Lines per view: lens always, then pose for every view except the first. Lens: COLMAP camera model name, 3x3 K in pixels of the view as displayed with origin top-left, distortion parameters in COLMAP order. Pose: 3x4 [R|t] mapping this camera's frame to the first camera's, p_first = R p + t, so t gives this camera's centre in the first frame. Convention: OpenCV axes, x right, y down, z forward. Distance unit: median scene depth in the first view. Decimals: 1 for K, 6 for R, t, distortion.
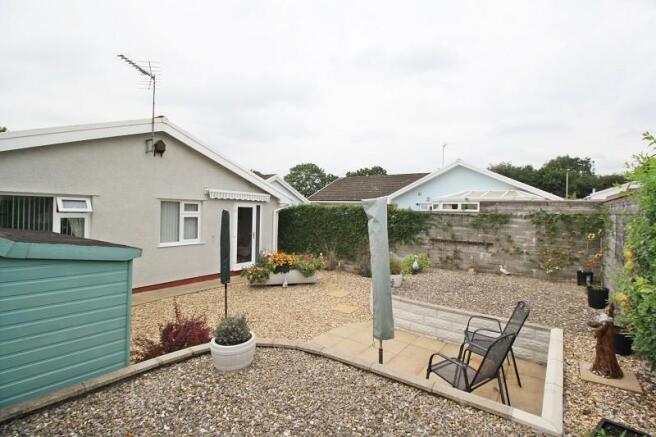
lens RADIAL K [[309.7, 0, 331.5], [0, 309.7, 212.7], [0, 0, 1]] dist [0.001024, -0.017645]
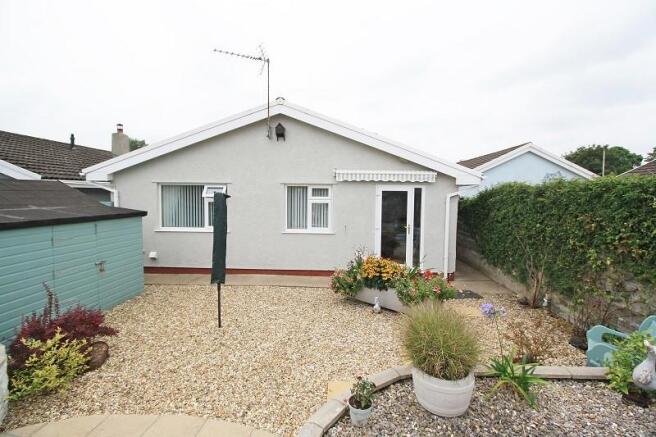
lens RADIAL K [[309.7, 0, 331.5], [0, 309.7, 212.7], [0, 0, 1]] dist [0.001024, -0.017645]
pose [[0.516812, 0.030389, -0.855560, 0.340284], [-0.003703, 0.999440, 0.033263, 0.012277], [0.856091, -0.014023, 0.516635, 0.573742]]
